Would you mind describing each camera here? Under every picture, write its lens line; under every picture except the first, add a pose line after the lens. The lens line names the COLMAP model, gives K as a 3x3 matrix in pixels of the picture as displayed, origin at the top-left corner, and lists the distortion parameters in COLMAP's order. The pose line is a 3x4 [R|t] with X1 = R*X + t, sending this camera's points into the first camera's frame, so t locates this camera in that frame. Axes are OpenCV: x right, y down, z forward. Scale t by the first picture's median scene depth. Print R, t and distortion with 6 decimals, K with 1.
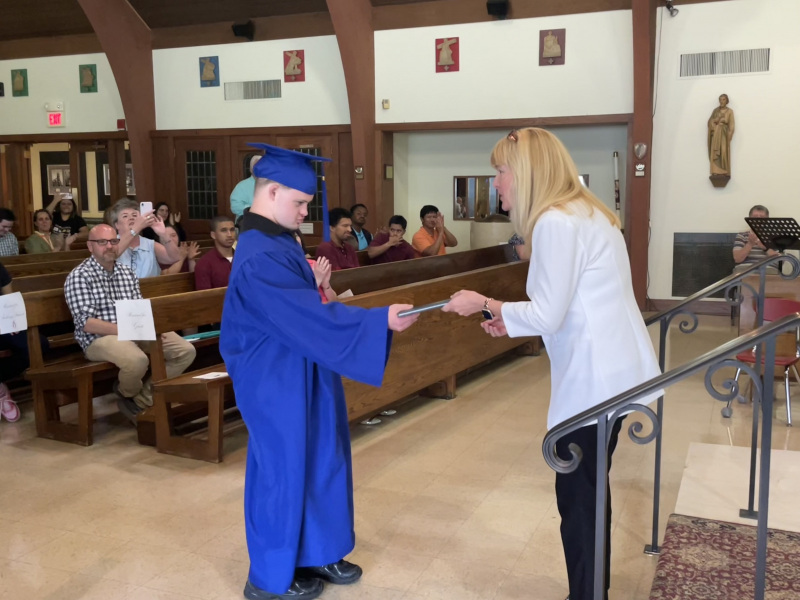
lens RADIAL K [[843.7, 0, 395.5], [0, 843.7, 302.5], [0, 0, 1]] dist [0.036455, 0.000000]
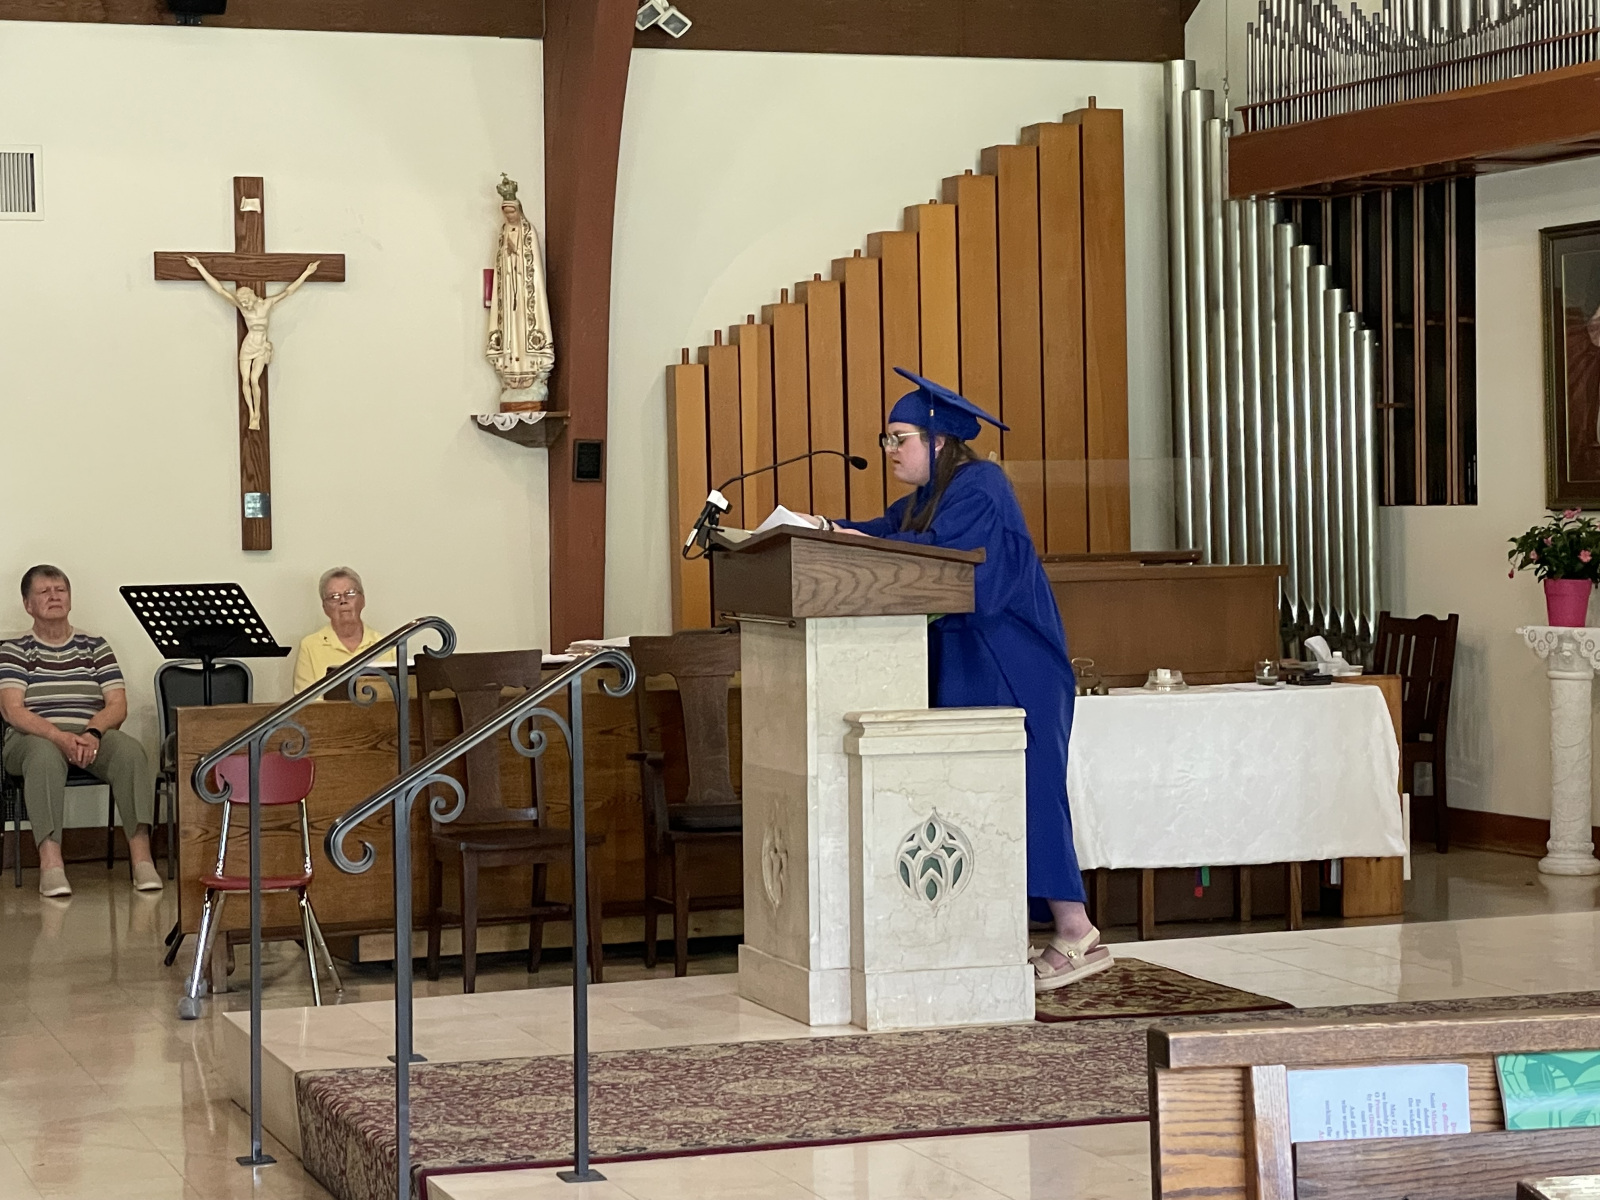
lens RADIAL K [[3454.1, 0, 799.9], [0, 3454.1, 600.2], [0, 0, 1]] dist [0.092556, 0.000000]
pose [[0.749971, -0.027376, 0.660904, -0.486454], [0.102092, 0.991962, -0.074762, 0.071327], [-0.653545, 0.123543, 0.746737, -0.515091]]
